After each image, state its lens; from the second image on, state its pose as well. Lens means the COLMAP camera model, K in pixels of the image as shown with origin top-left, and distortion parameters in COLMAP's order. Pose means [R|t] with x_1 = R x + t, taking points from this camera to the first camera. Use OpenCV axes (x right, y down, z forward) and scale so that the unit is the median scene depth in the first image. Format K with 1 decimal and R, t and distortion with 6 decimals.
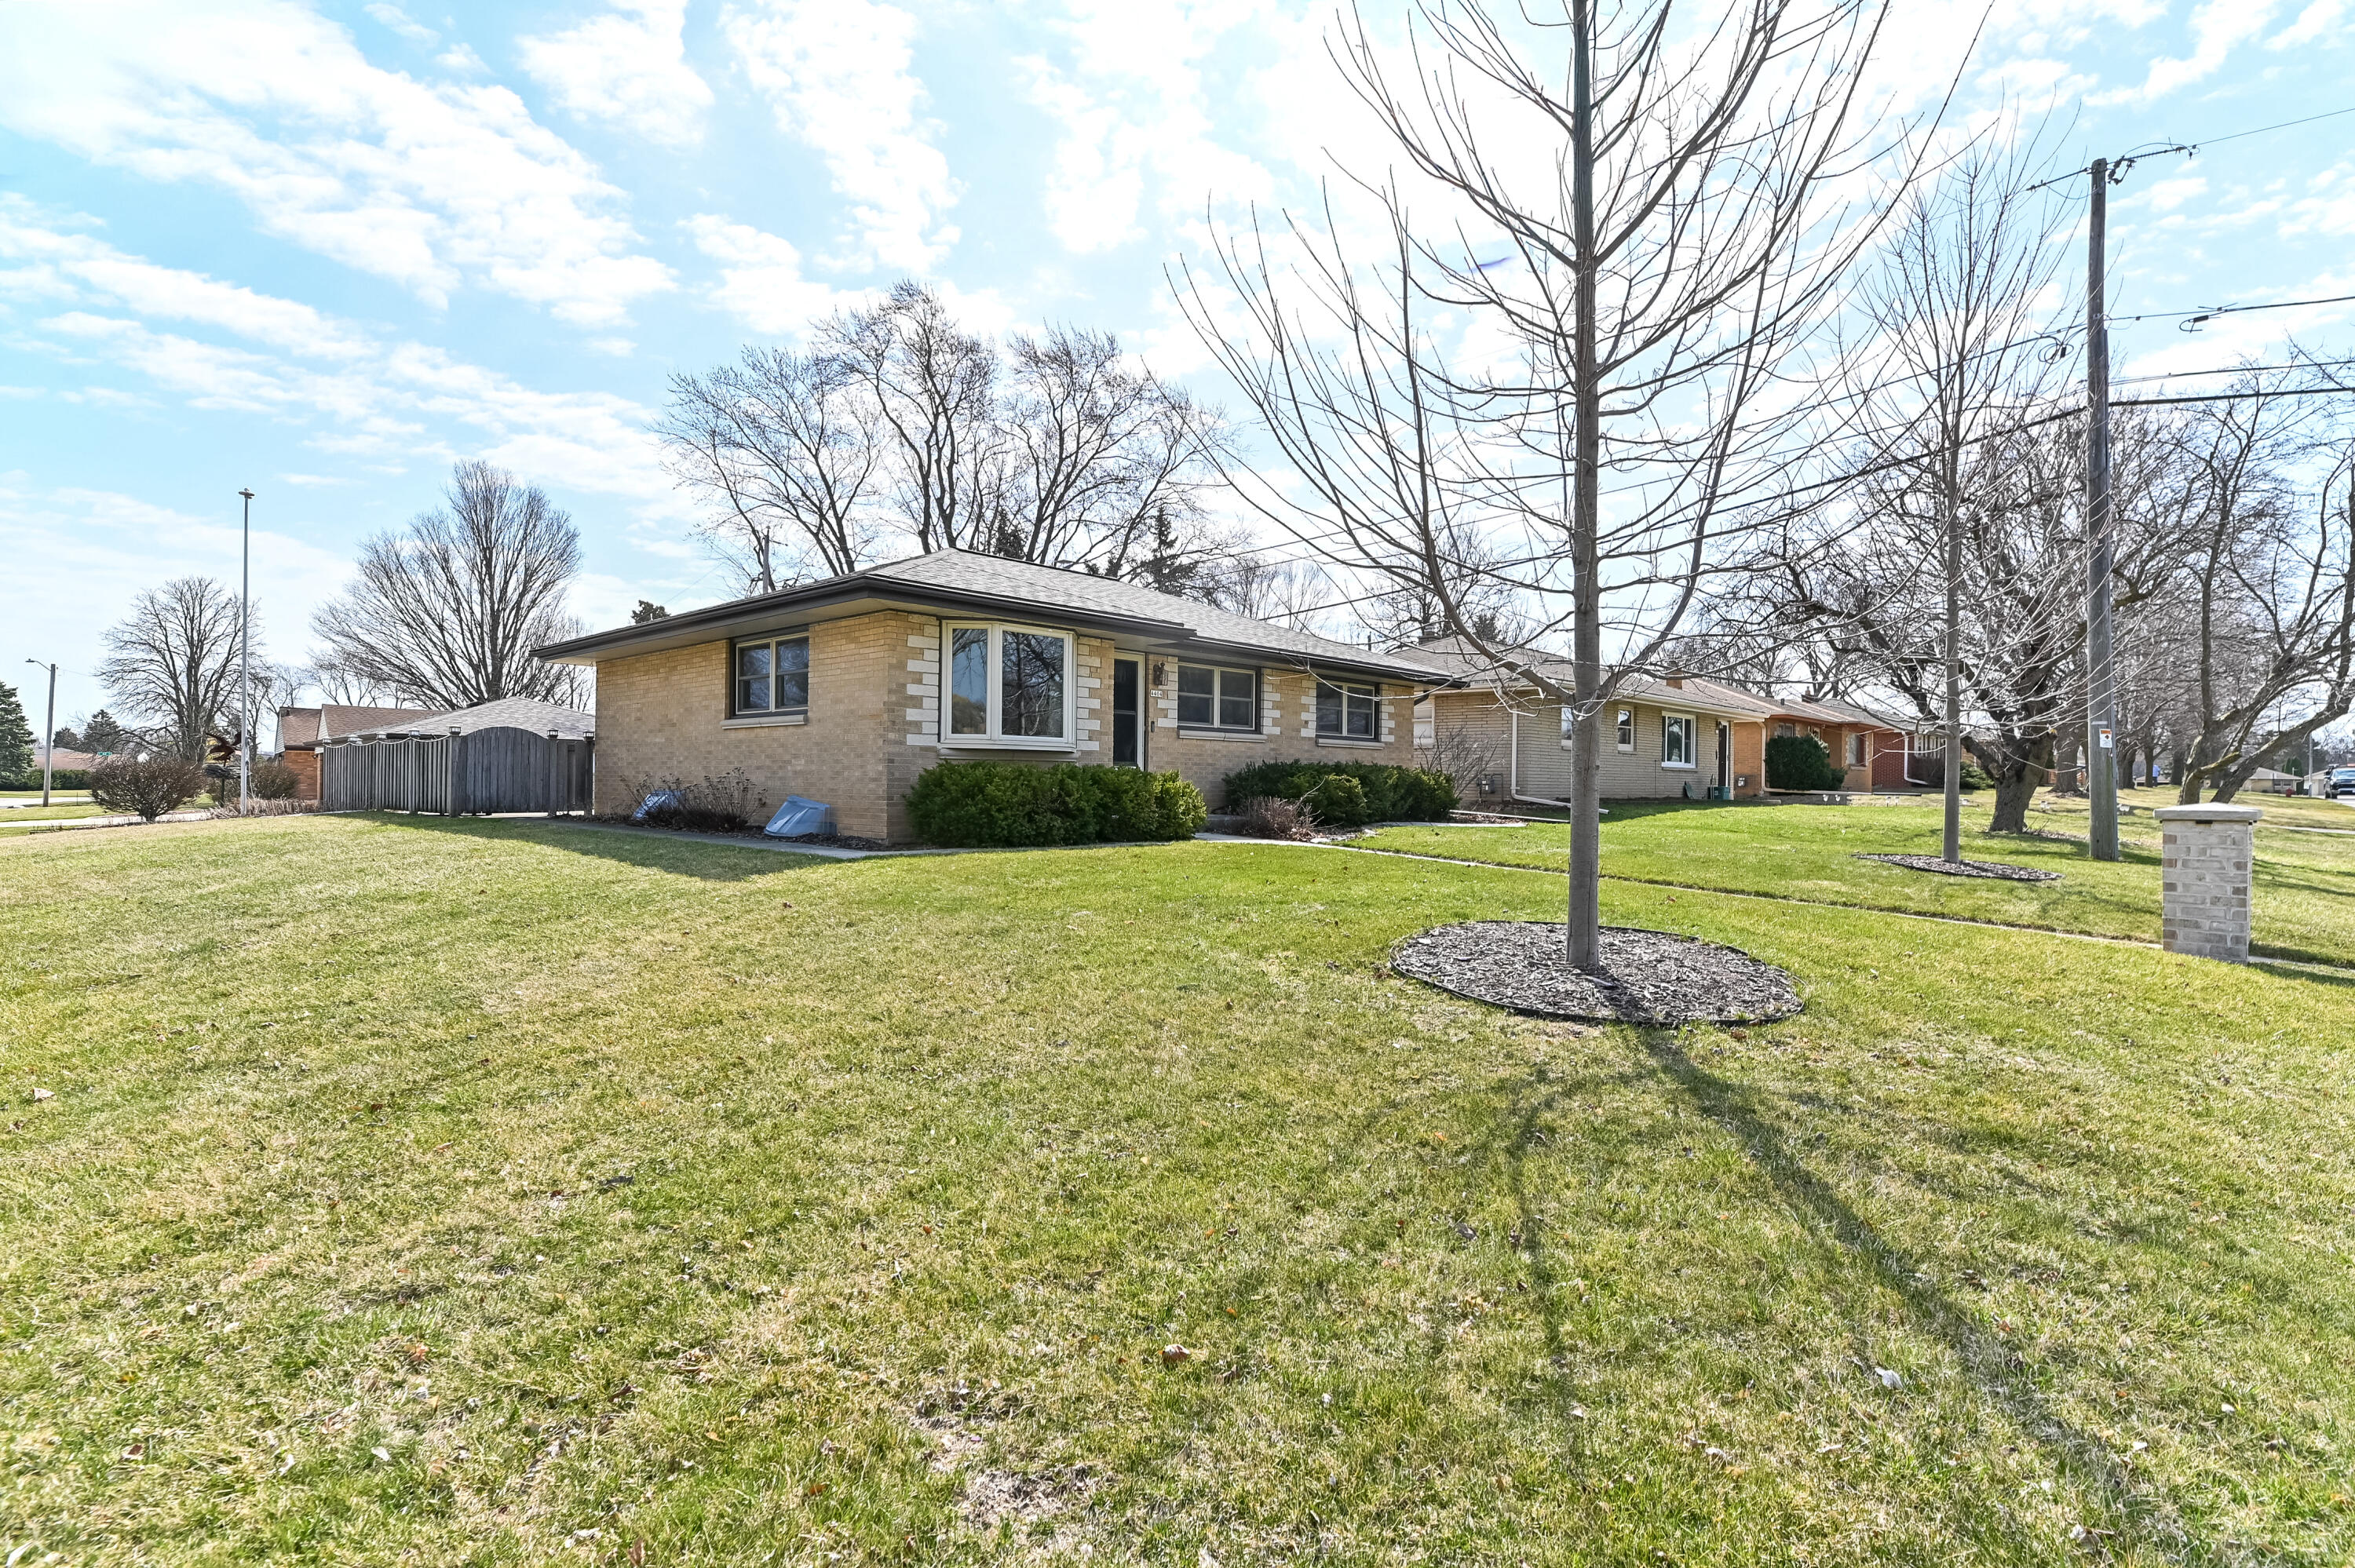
lens RADIAL K [[1142.8, 0, 1177.5], [0, 1142.8, 784.0], [0, 0, 1]] dist [-0.000969, -0.000130]
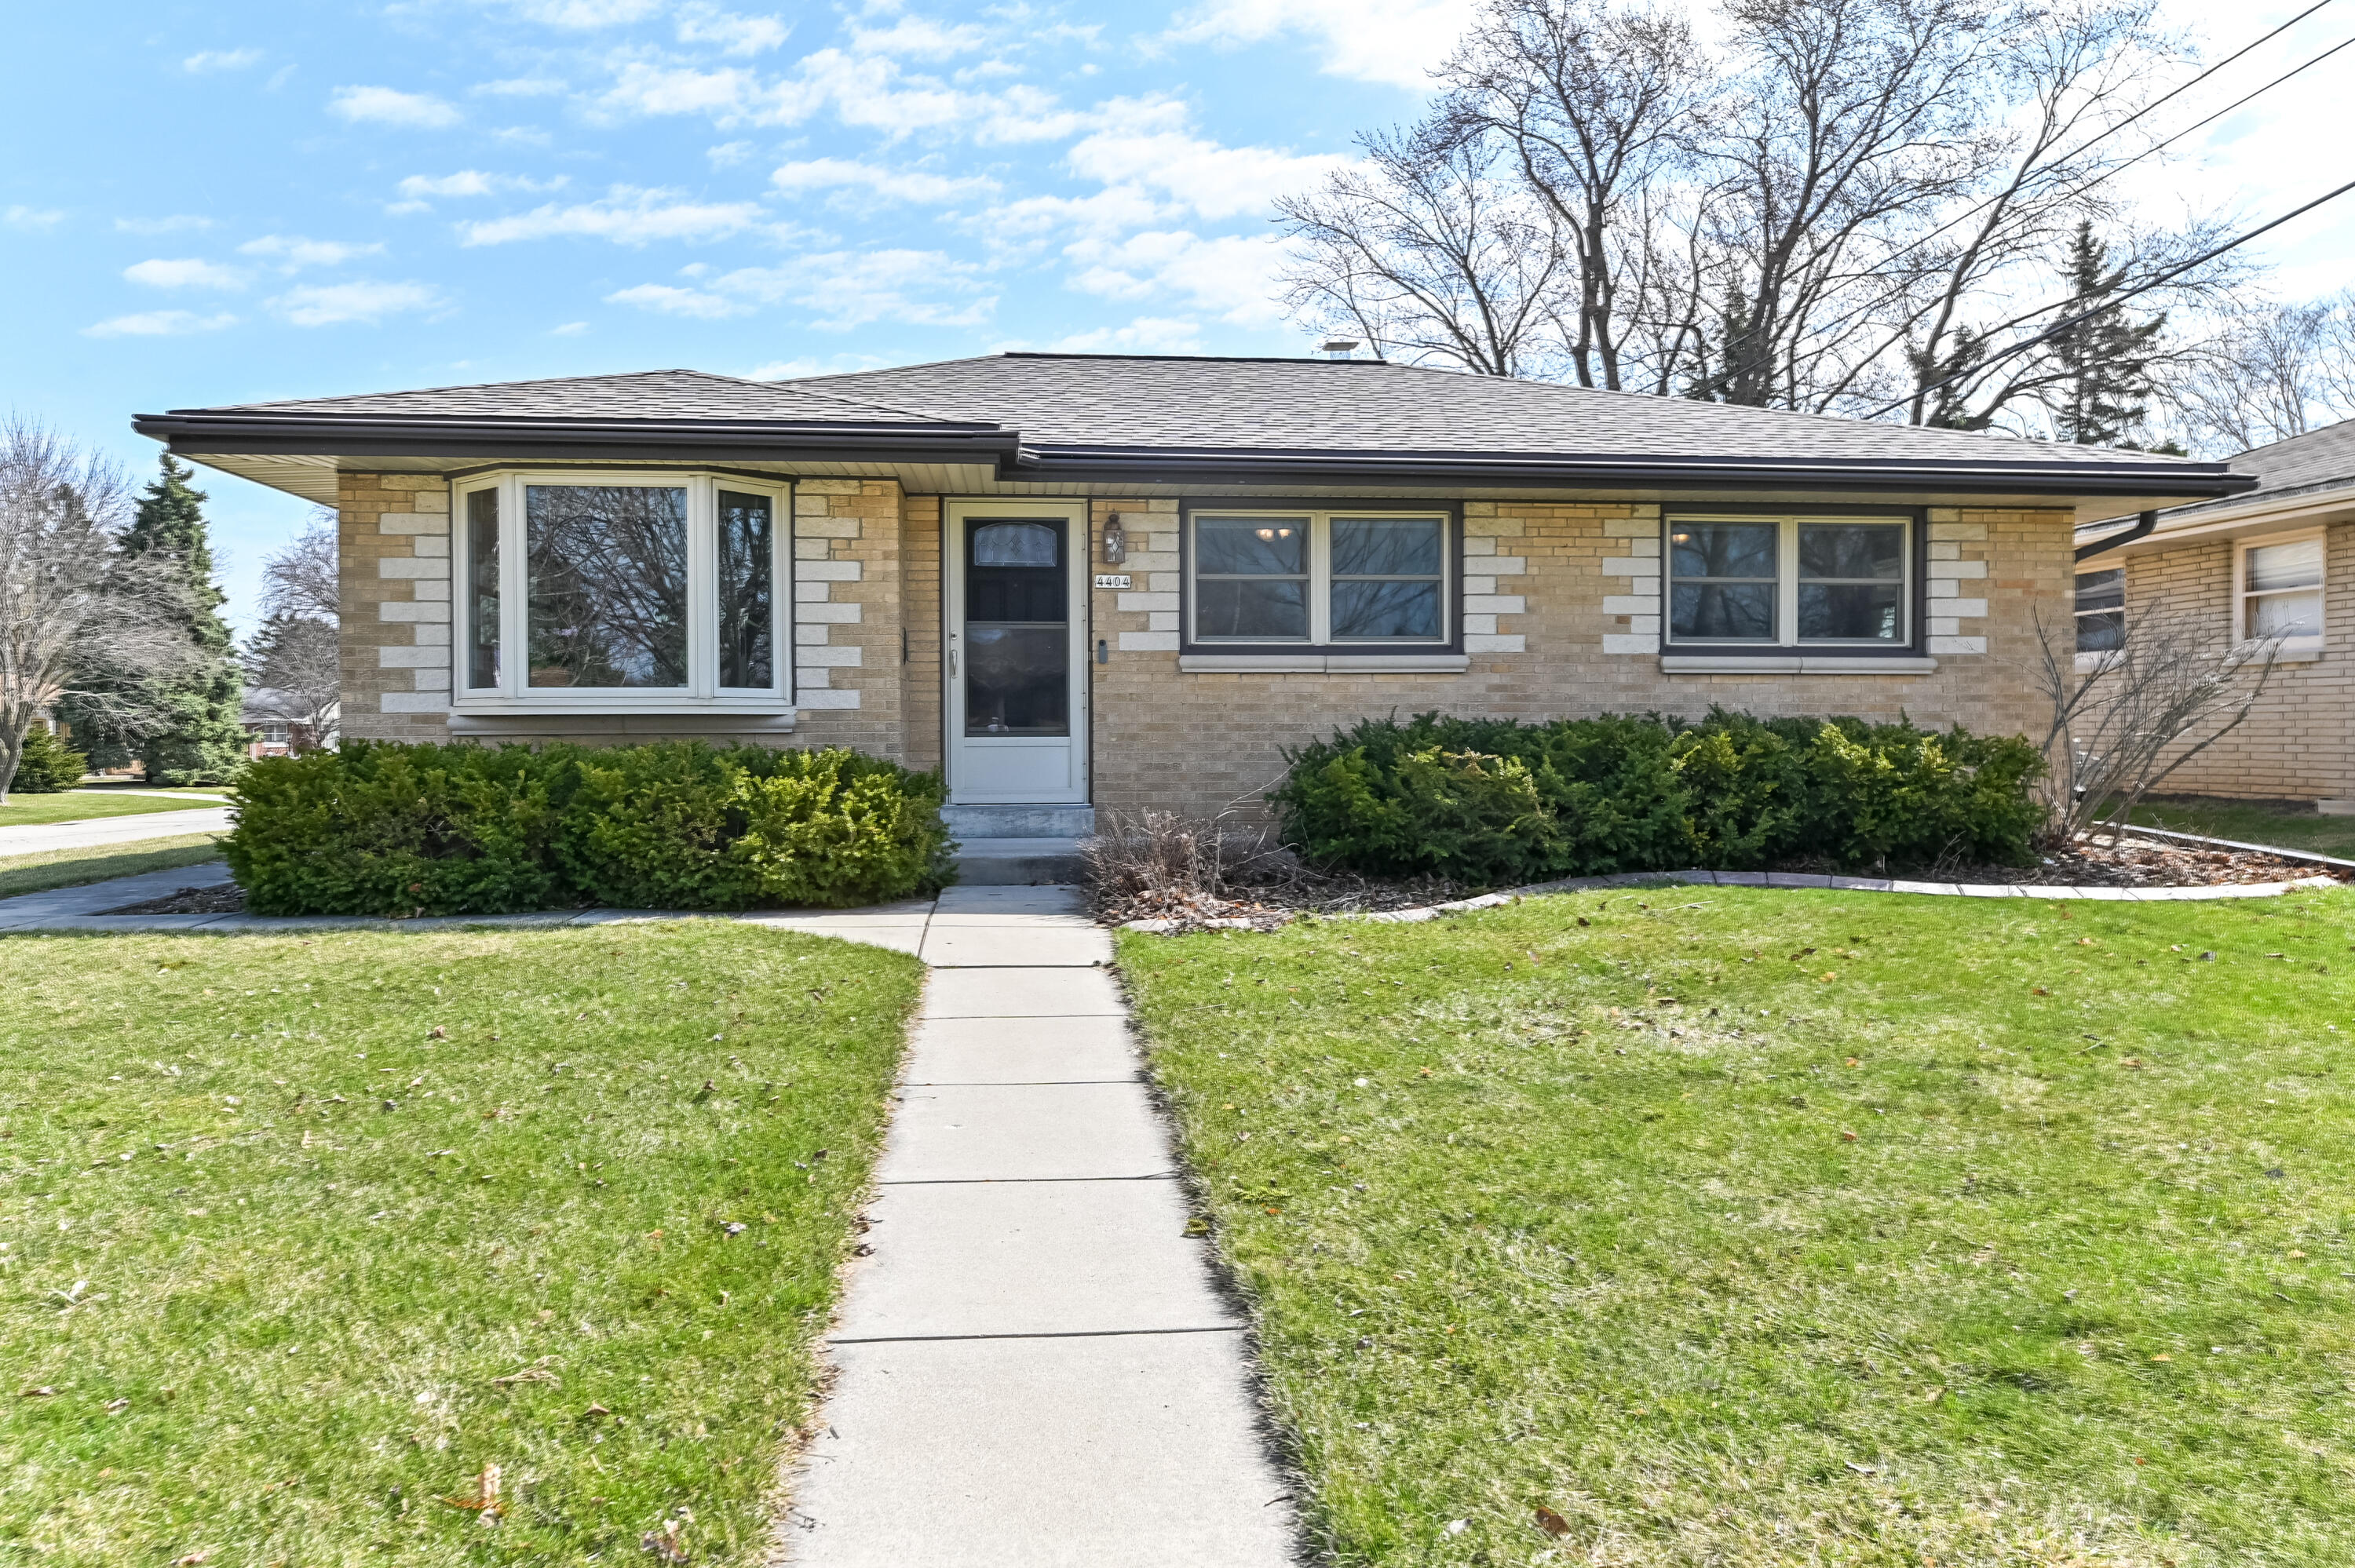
lens RADIAL K [[1530.1, 0, 1175.9], [0, 1530.1, 737.7], [0, 0, 1]] dist [0.004866, 0.000811]
pose [[0.740433, -0.012139, -0.672020, 0.419864], [0.010525, 0.999924, -0.006466, -0.010243], [0.672048, -0.002285, 0.740504, 0.547908]]
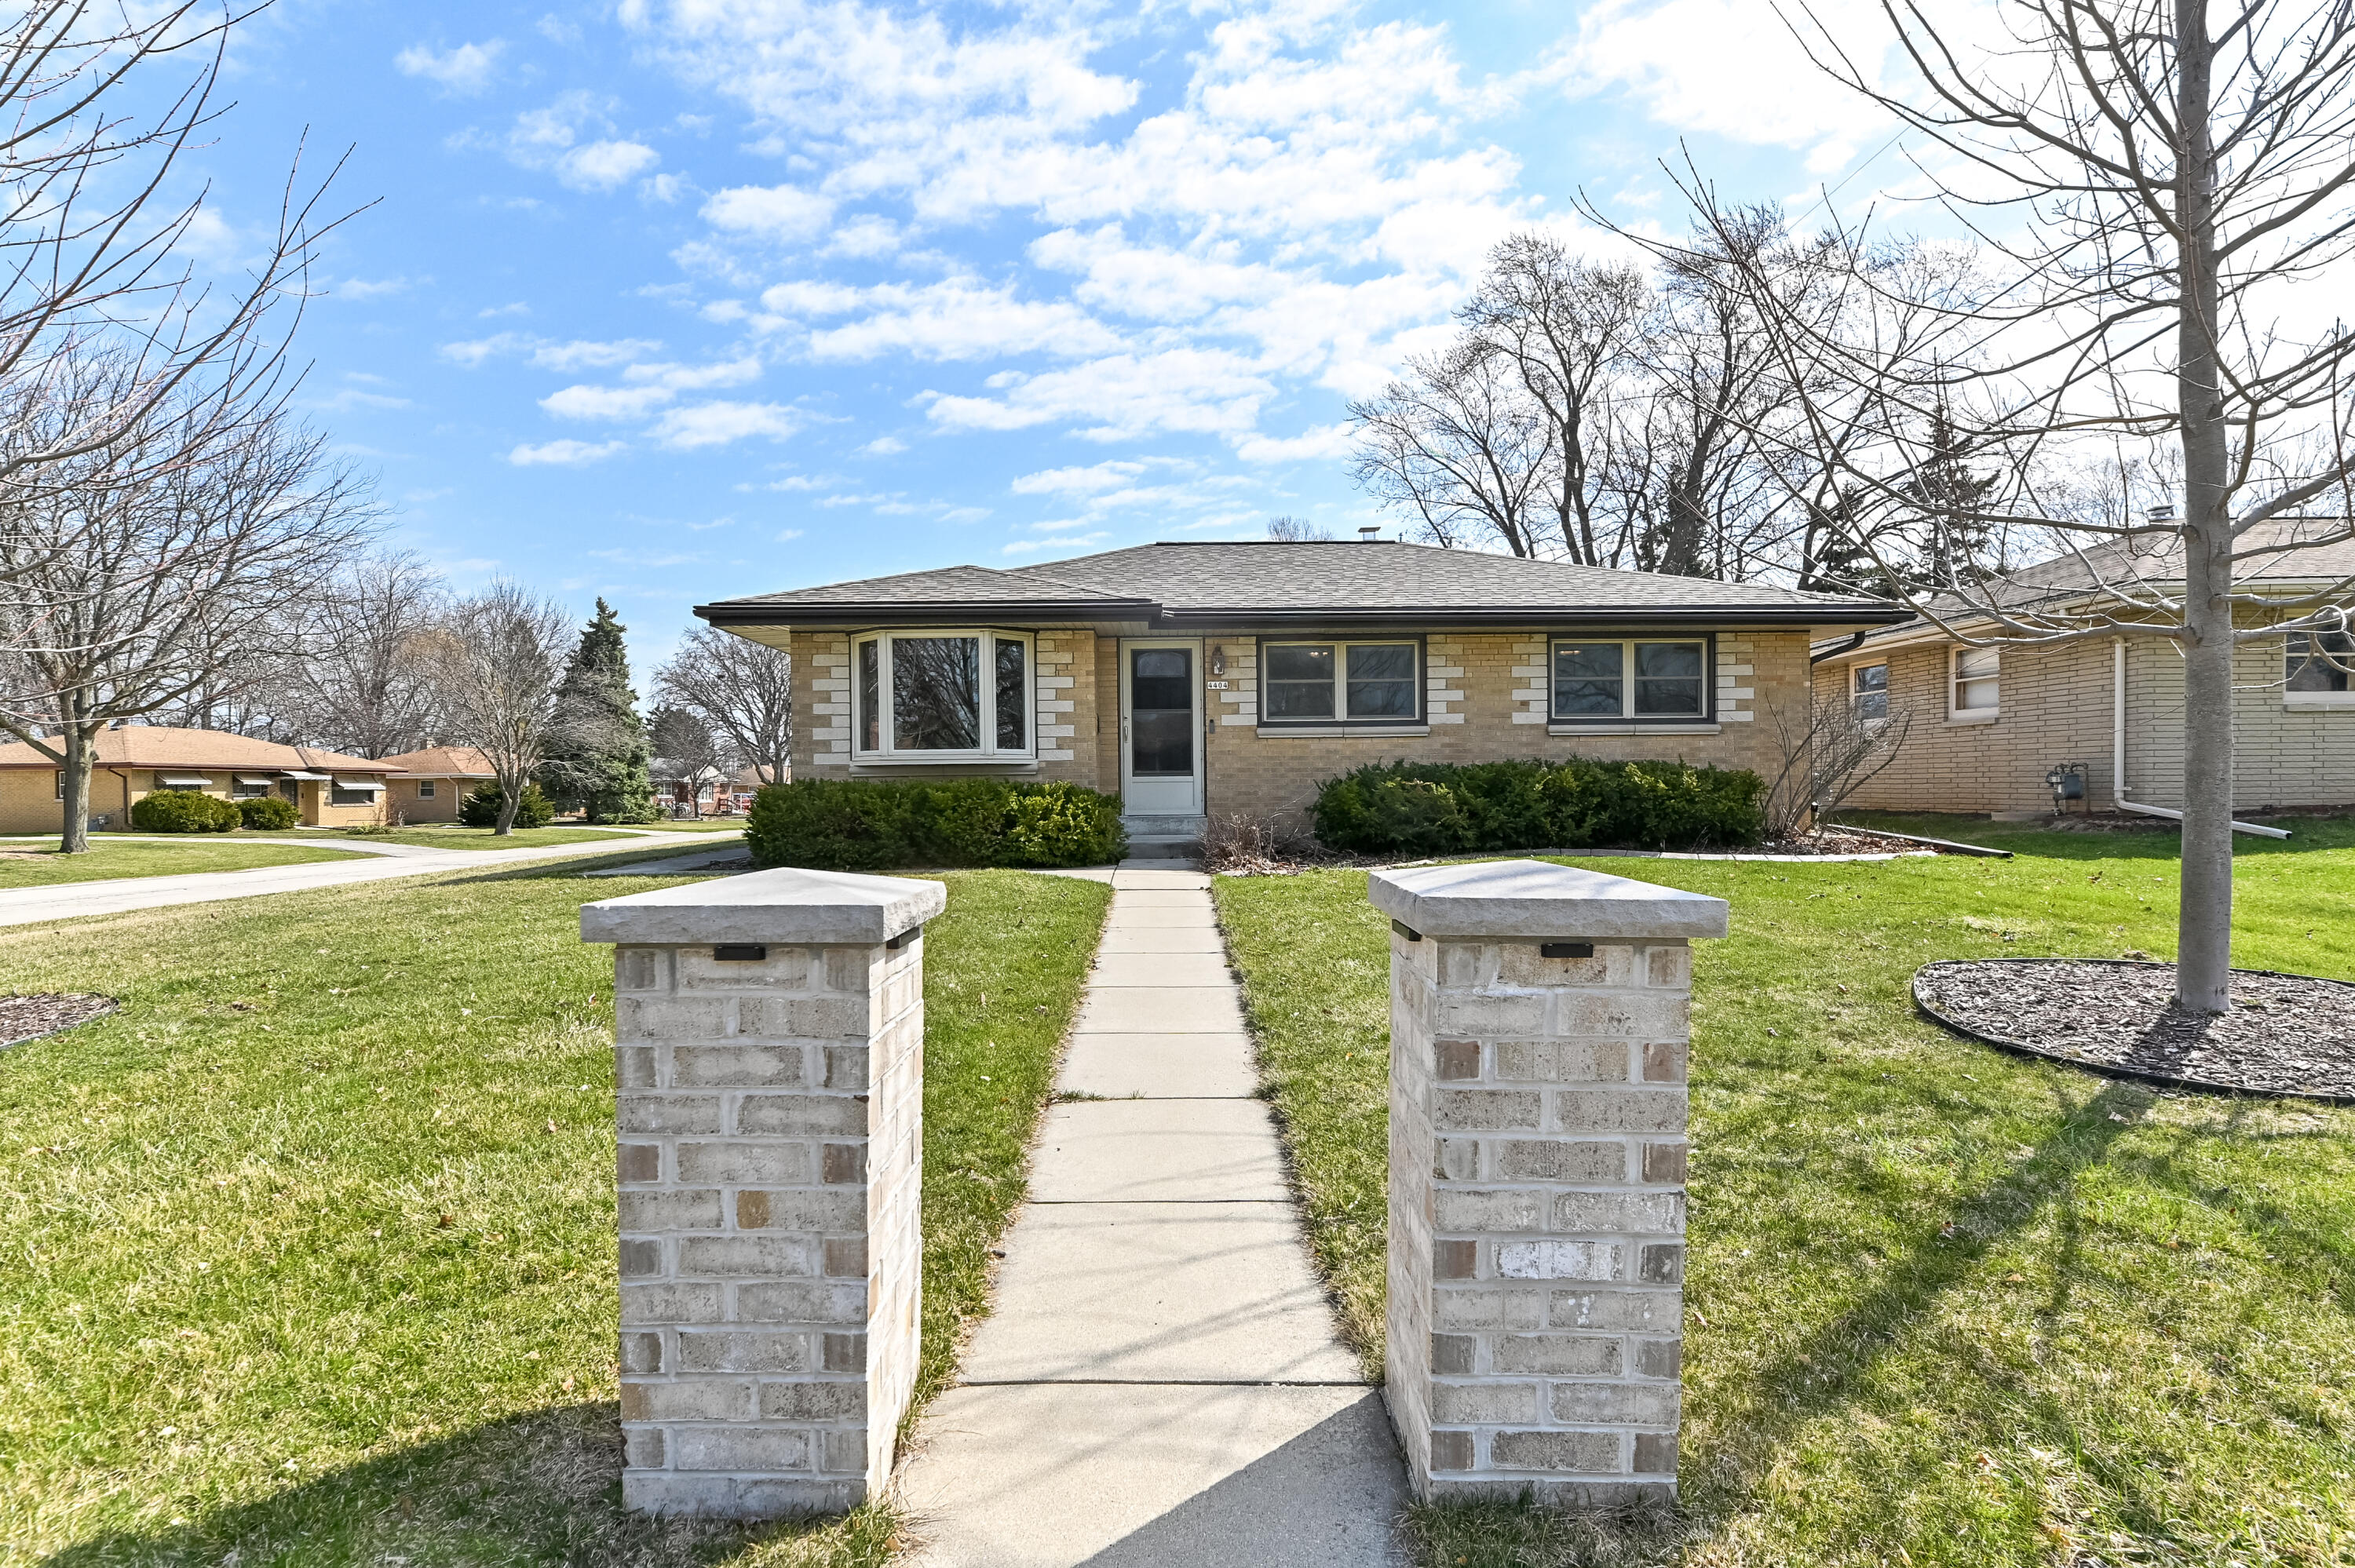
lens RADIAL K [[1142.8, 0, 1177.5], [0, 1142.8, 784.0], [0, 0, 1]] dist [-0.000969, -0.000130]
pose [[0.671324, -0.020675, -0.740876, 0.553897], [0.015940, 0.999782, -0.013456, 0.001014], [0.740992, -0.002776, 0.671508, 0.435188]]
